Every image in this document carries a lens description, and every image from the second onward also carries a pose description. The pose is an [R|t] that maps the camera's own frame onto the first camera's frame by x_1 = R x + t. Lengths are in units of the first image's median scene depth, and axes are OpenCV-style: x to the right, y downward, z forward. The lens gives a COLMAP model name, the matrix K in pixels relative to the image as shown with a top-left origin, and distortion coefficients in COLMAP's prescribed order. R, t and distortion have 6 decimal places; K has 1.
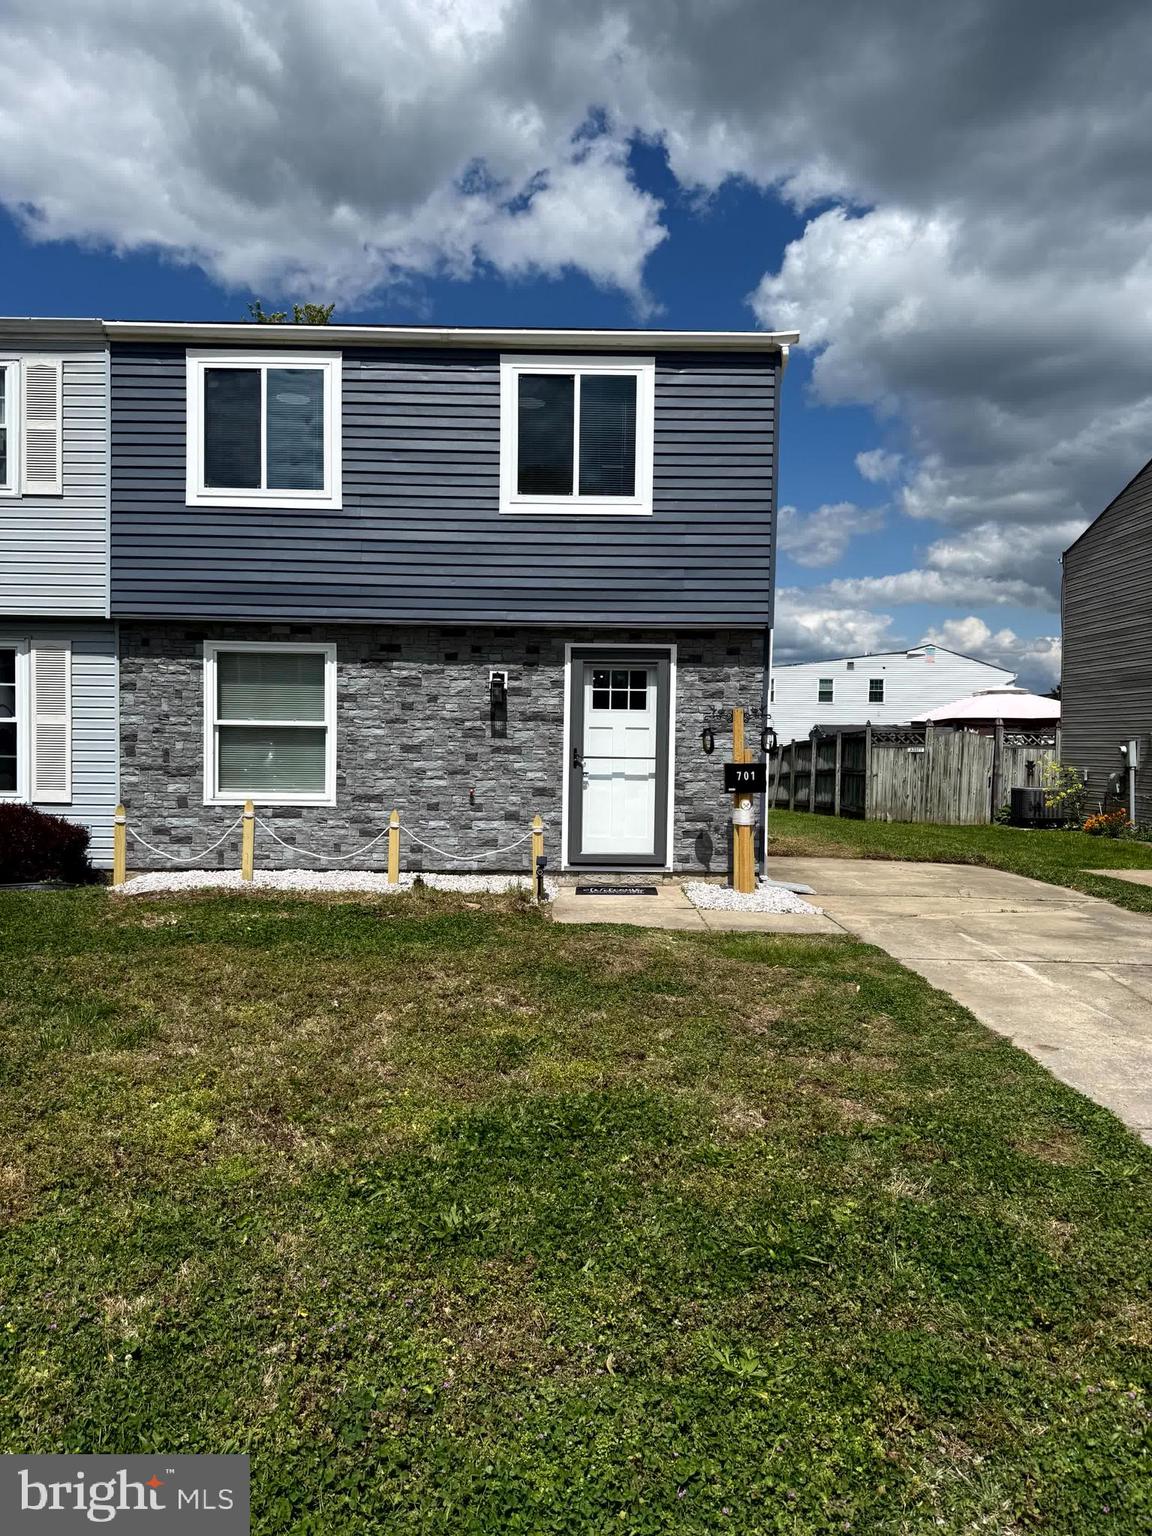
lens RADIAL K [[1077.0, 0, 573.1], [0, 1077.0, 775.1], [0, 0, 1]] dist [0.081737, -0.100747]
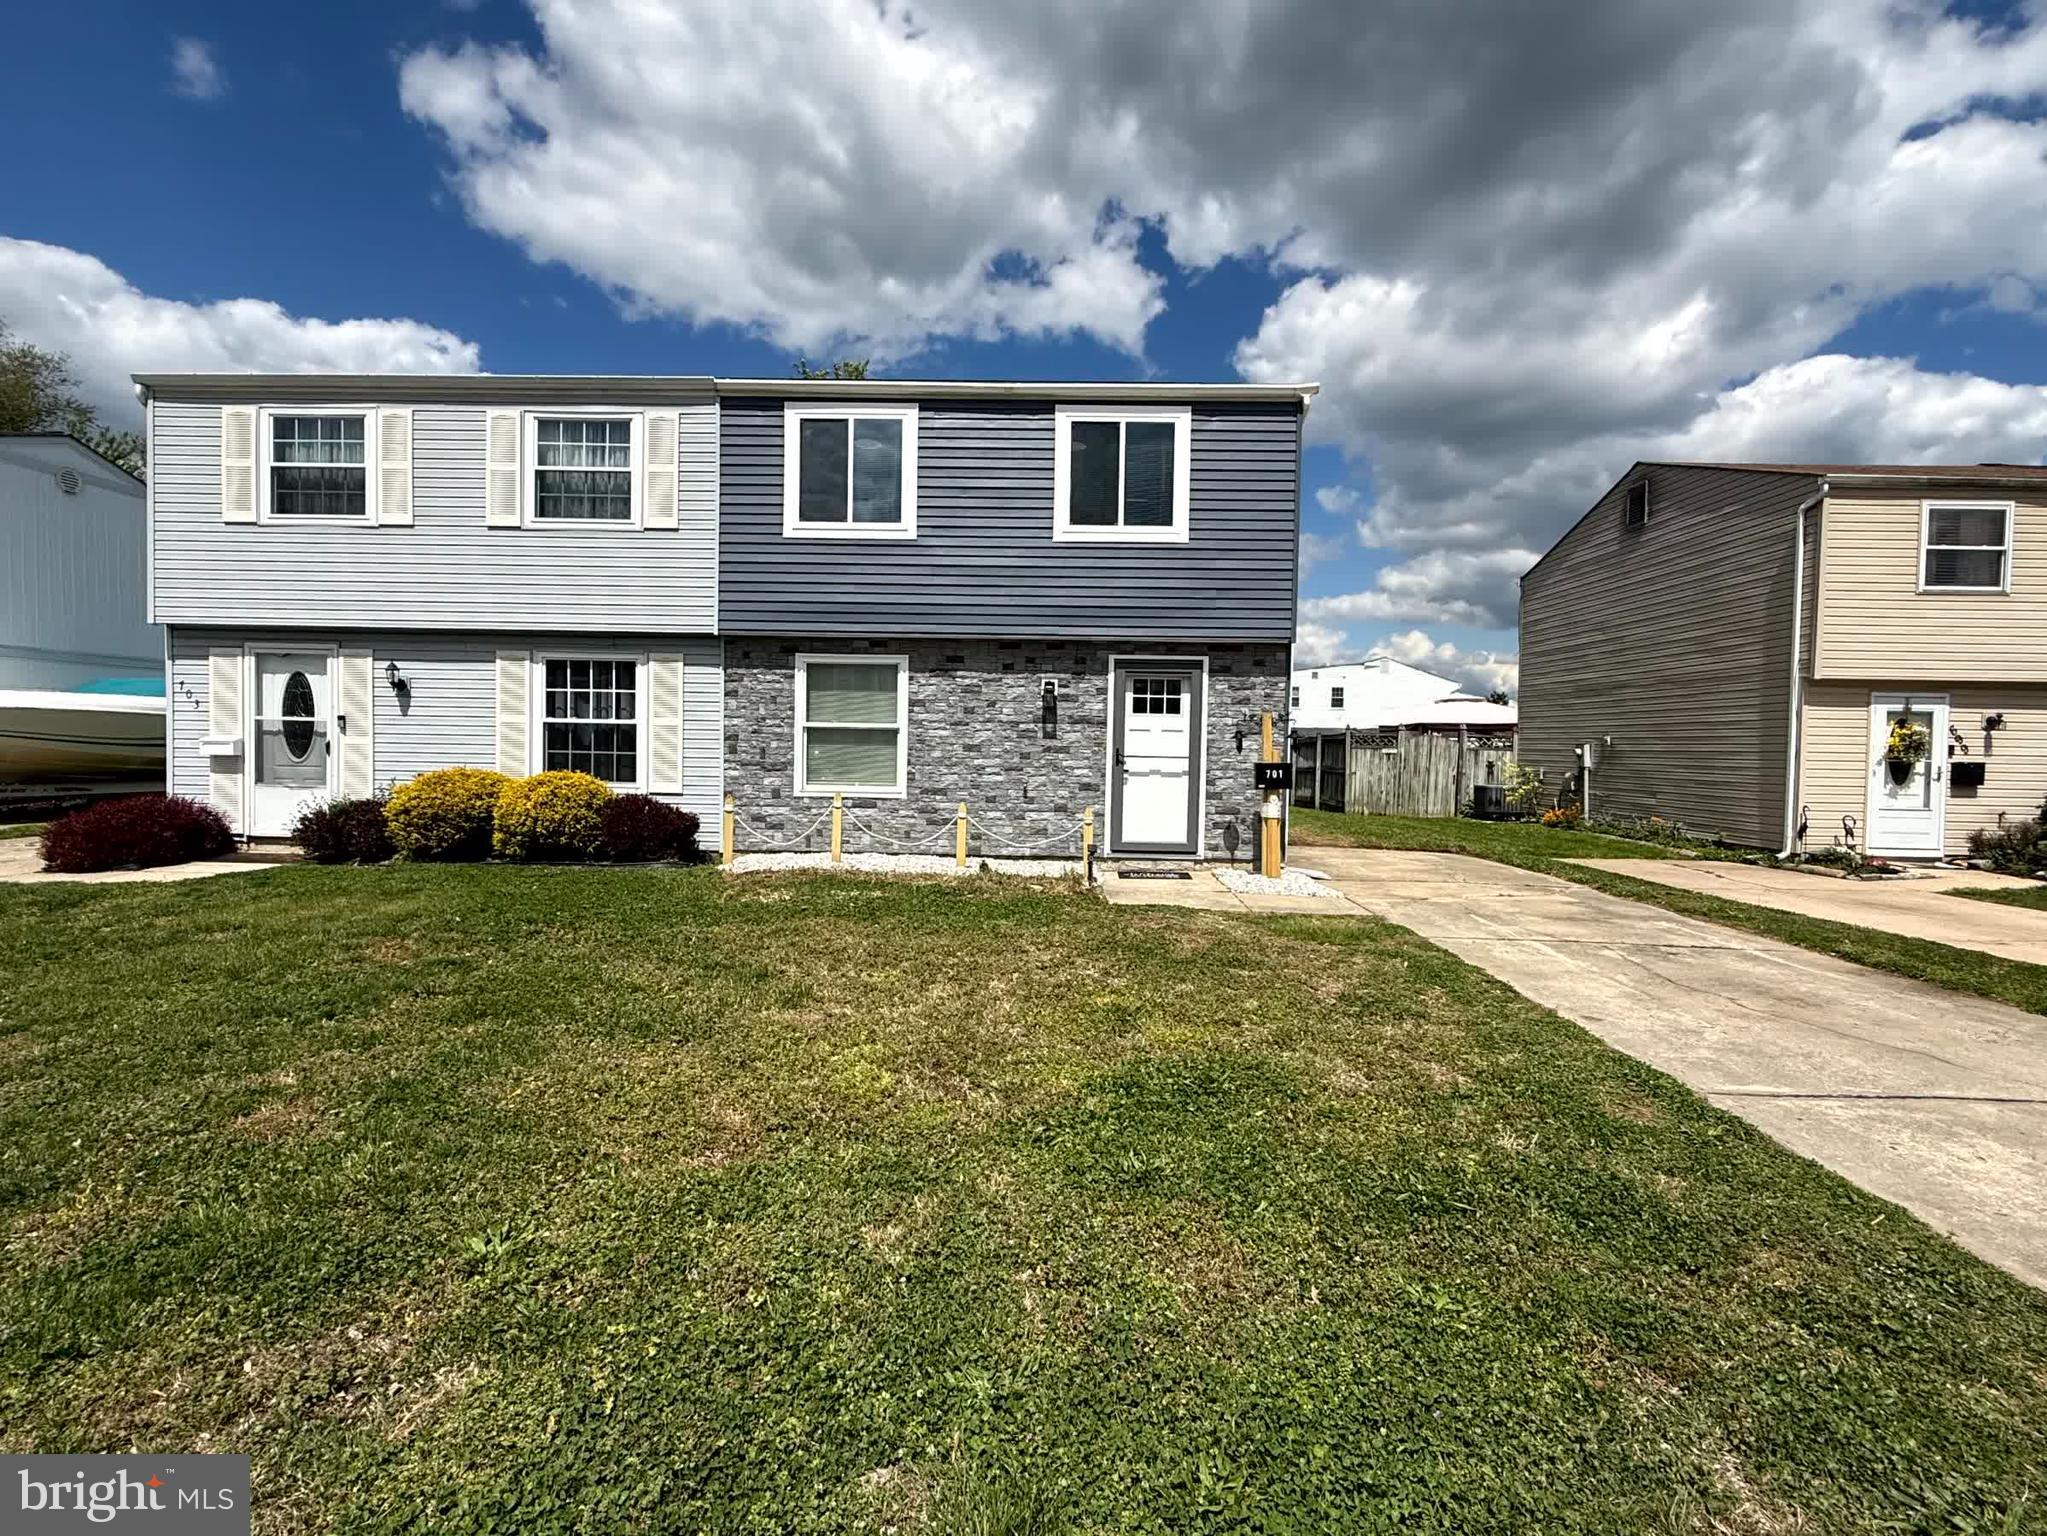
lens RADIAL K [[951.9, 0, 1027.0], [0, 951.9, 763.3], [0, 0, 1]] dist [0.003615, 0.000138]
pose [[0.999489, 0.005897, -0.031422, -0.061995], [-0.006136, 0.999953, -0.007517, -0.001386], [0.031376, 0.007706, 0.999478, -0.001228]]
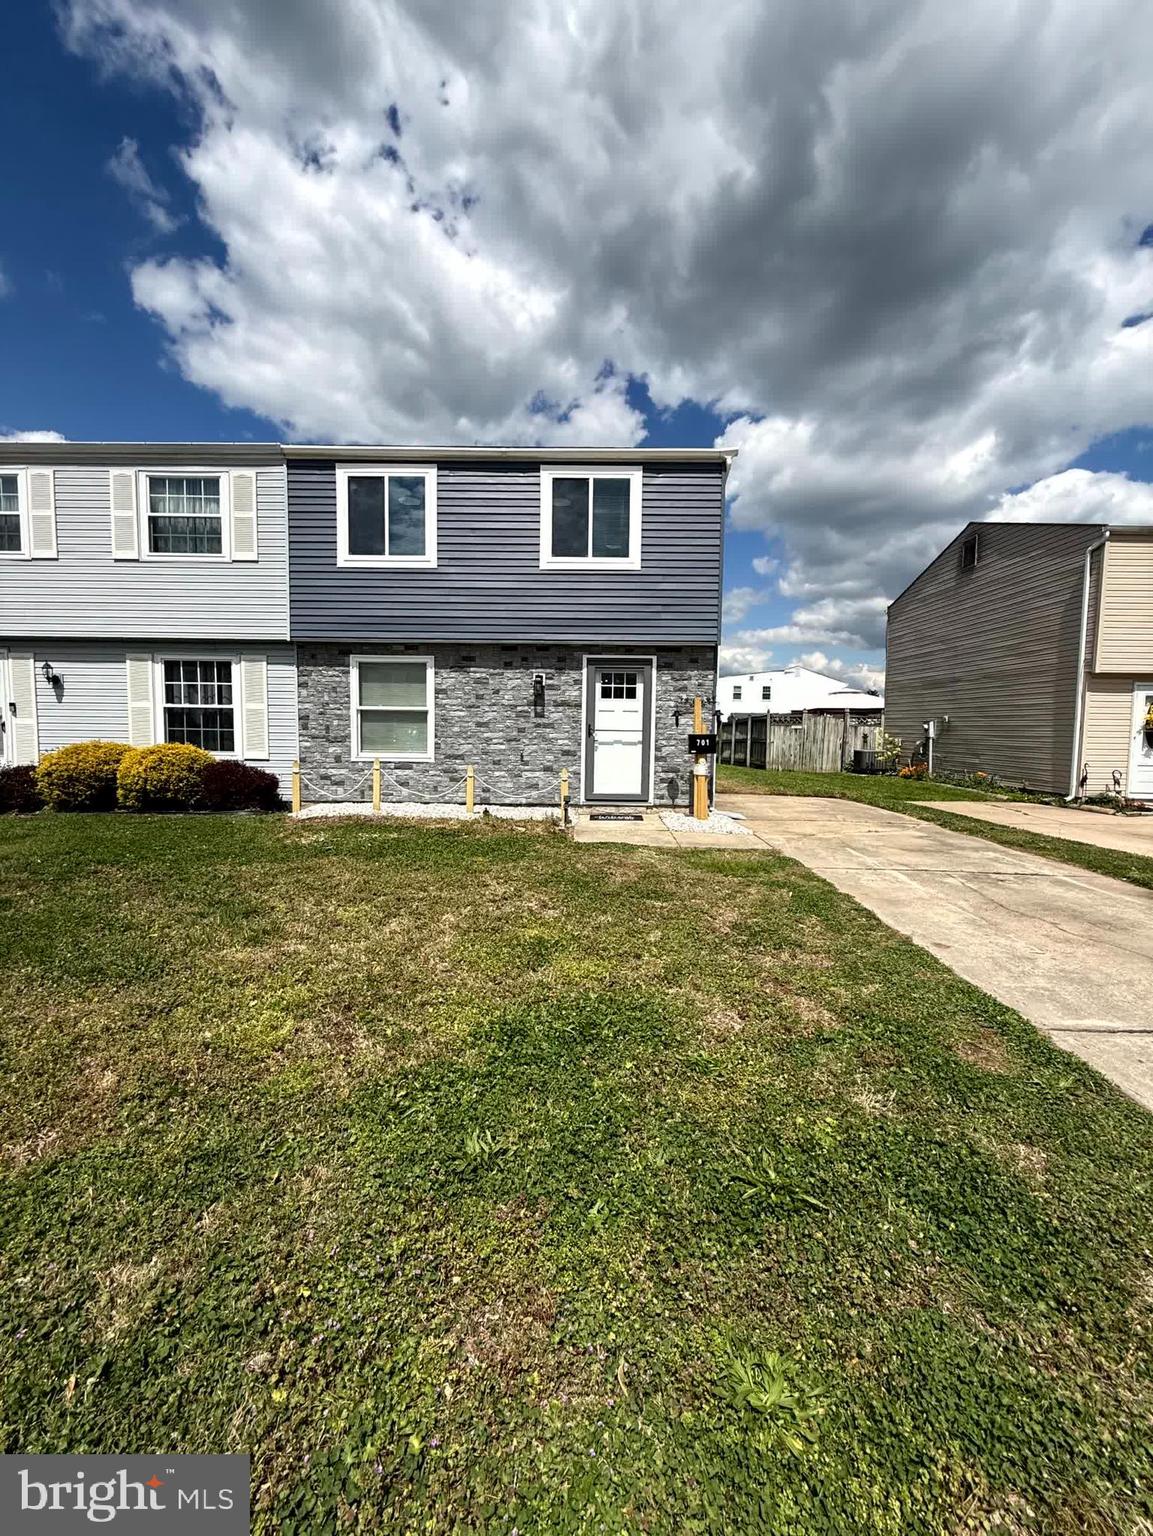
lens RADIAL K [[612.4, 0, 575.1], [0, 612.4, 761.7], [0, 0, 1]] dist [0.001989, 0.000137]
pose [[0.999741, 0.001525, -0.022686, 0.001458], [-0.000813, 0.999508, 0.031363, 0.000702], [0.022723, -0.031336, 0.999251, 0.129561]]
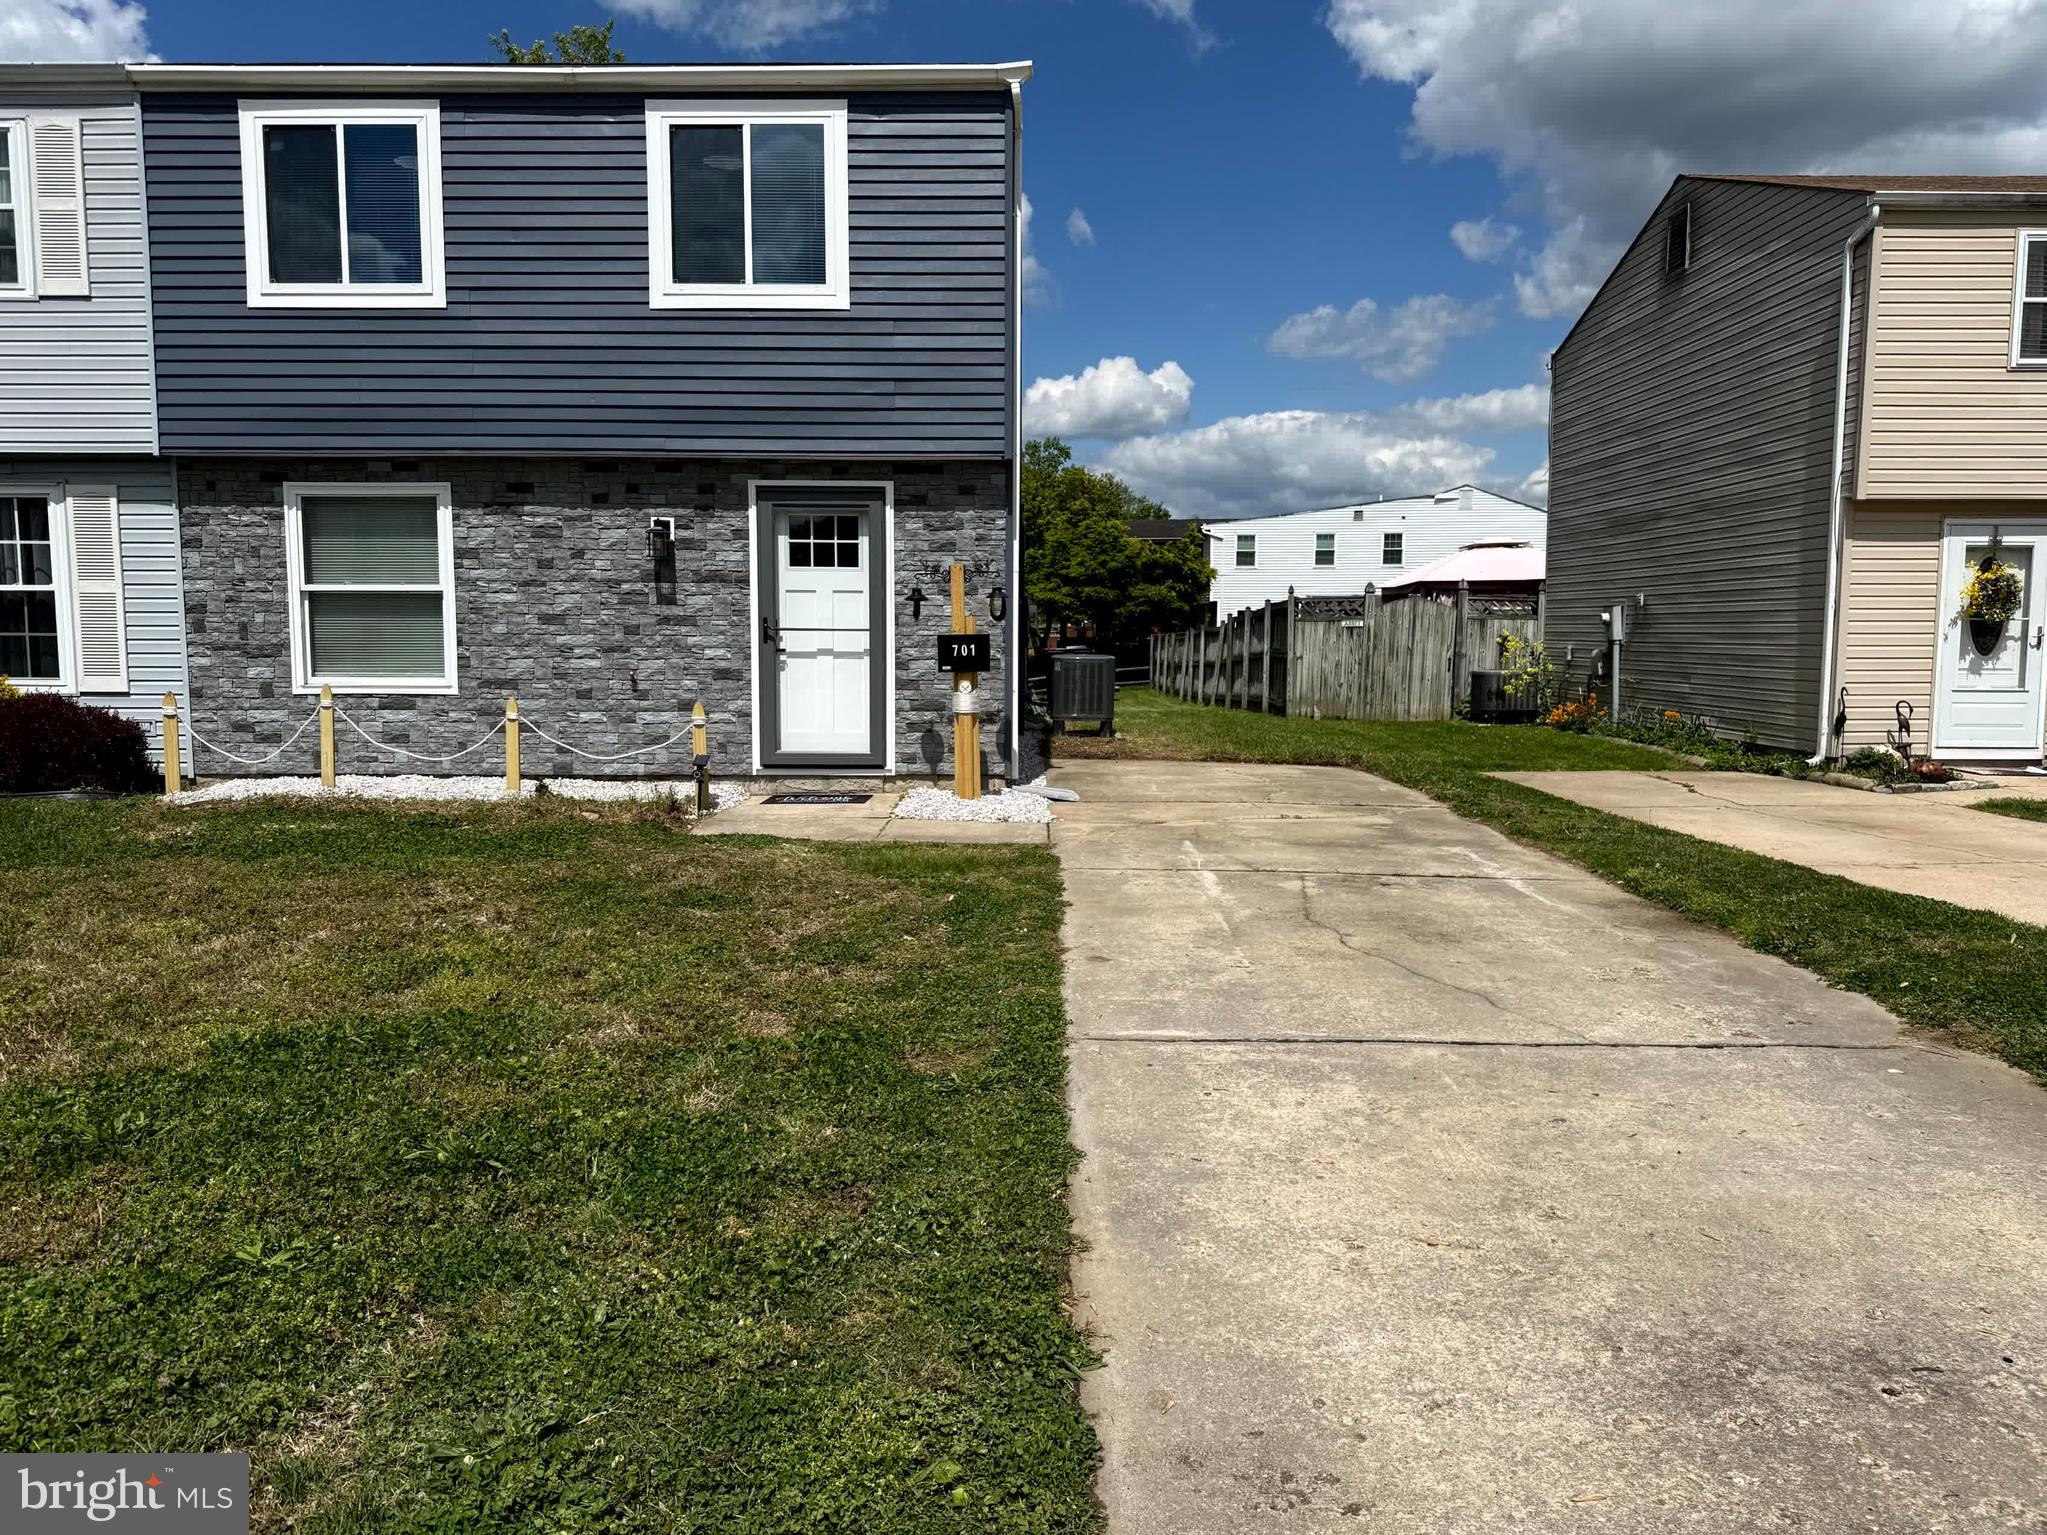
lens RADIAL K [[1435.3, 0, 1013.4], [0, 1435.3, 759.7], [0, 0, 1]] dist [0.081737, -0.100747]
pose [[0.999717, -0.008573, -0.022180, 0.205599], [0.009927, 0.998048, 0.061654, 0.015460], [0.021608, -0.061857, 0.997851, -0.042520]]
